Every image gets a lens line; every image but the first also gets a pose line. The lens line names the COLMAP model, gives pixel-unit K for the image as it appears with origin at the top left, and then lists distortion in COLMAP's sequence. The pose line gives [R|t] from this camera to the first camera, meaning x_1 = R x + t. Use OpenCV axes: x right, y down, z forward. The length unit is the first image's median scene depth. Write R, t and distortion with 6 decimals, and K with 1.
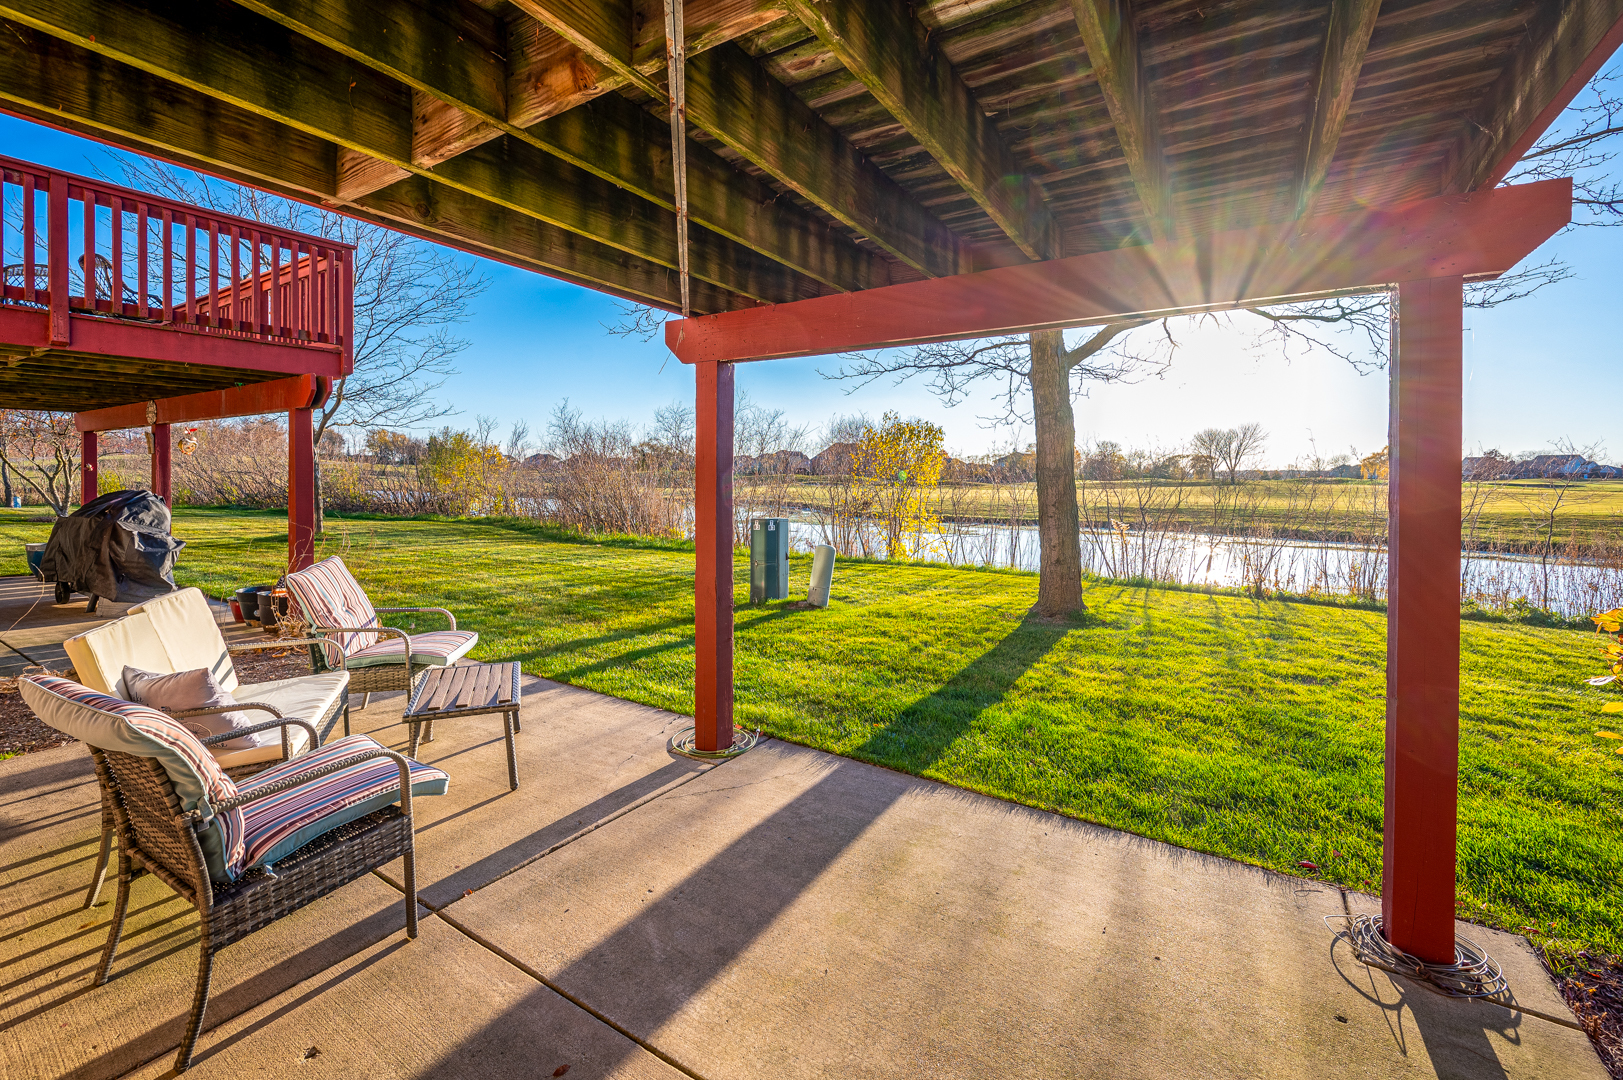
lens RADIAL K [[678.9, 0, 772.8], [0, 678.9, 483.0], [0, 0, 1]] dist [0.000367, 0.000265]
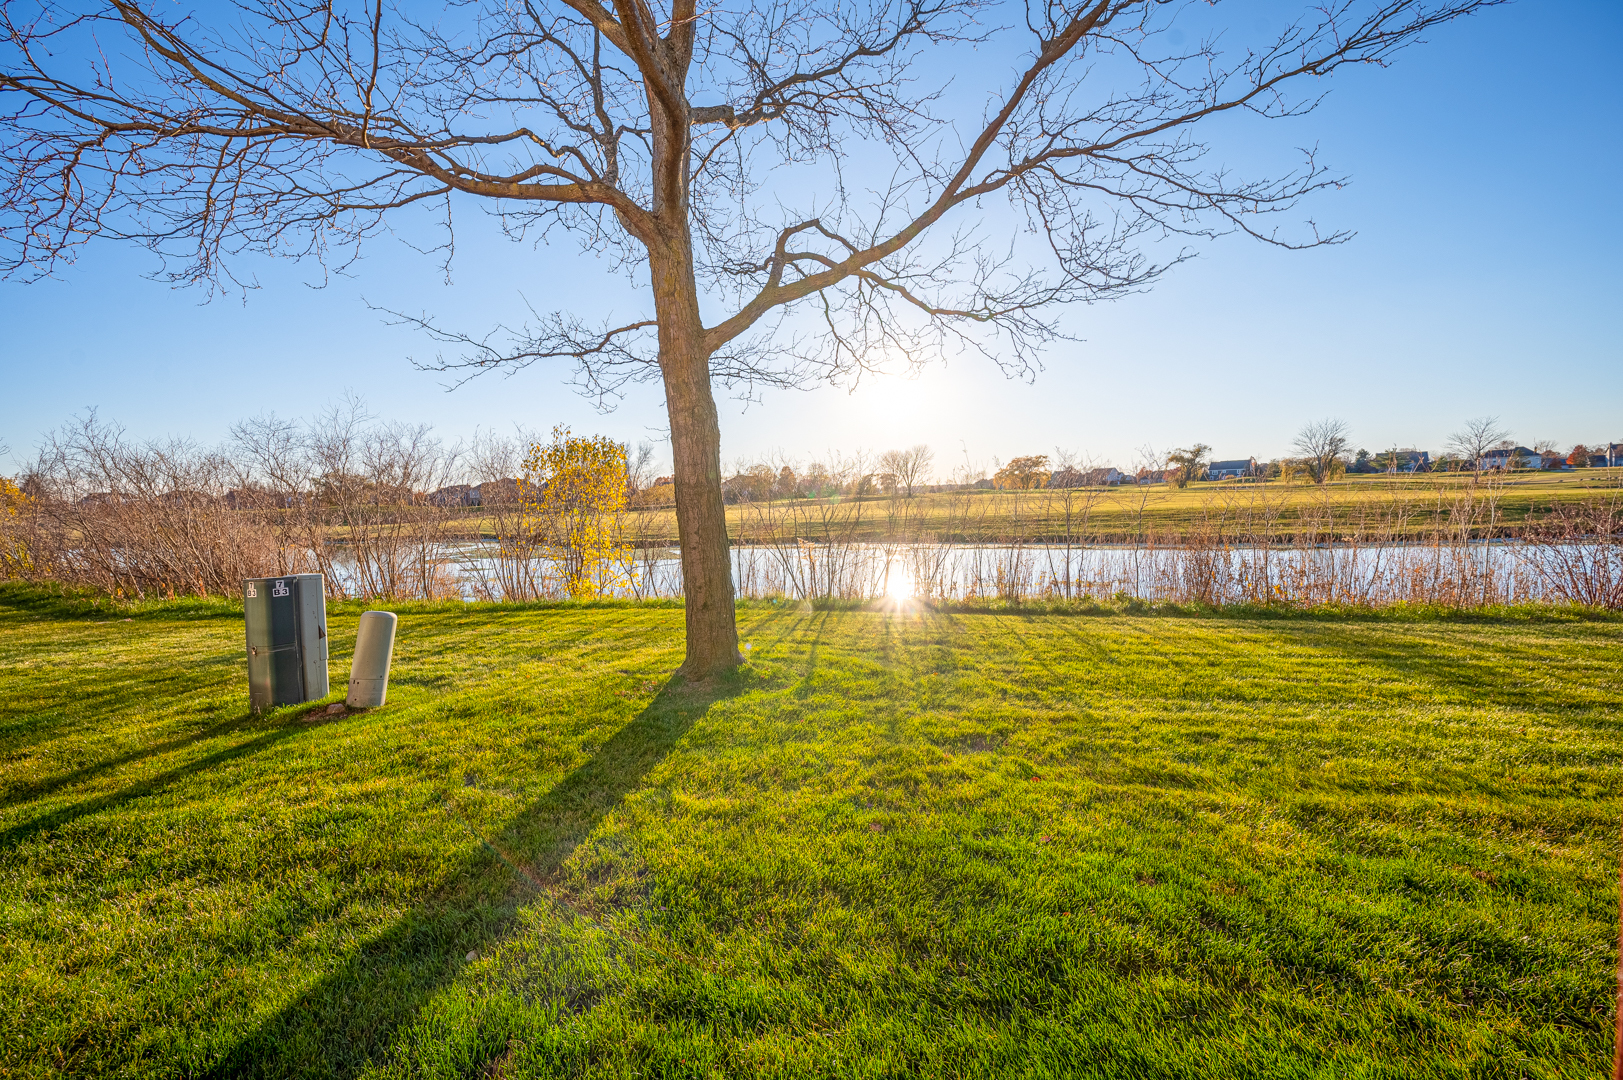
lens RADIAL K [[640.0, 0, 811.5], [0, 640.0, 540.0], [0, 0, 1]] dist [-0.000319, -0.000052]
pose [[0.903930, -0.063592, 0.422927, 0.195548], [0.041661, 0.997274, 0.060908, 0.002468], [-0.425647, -0.037437, 0.904115, 0.260458]]
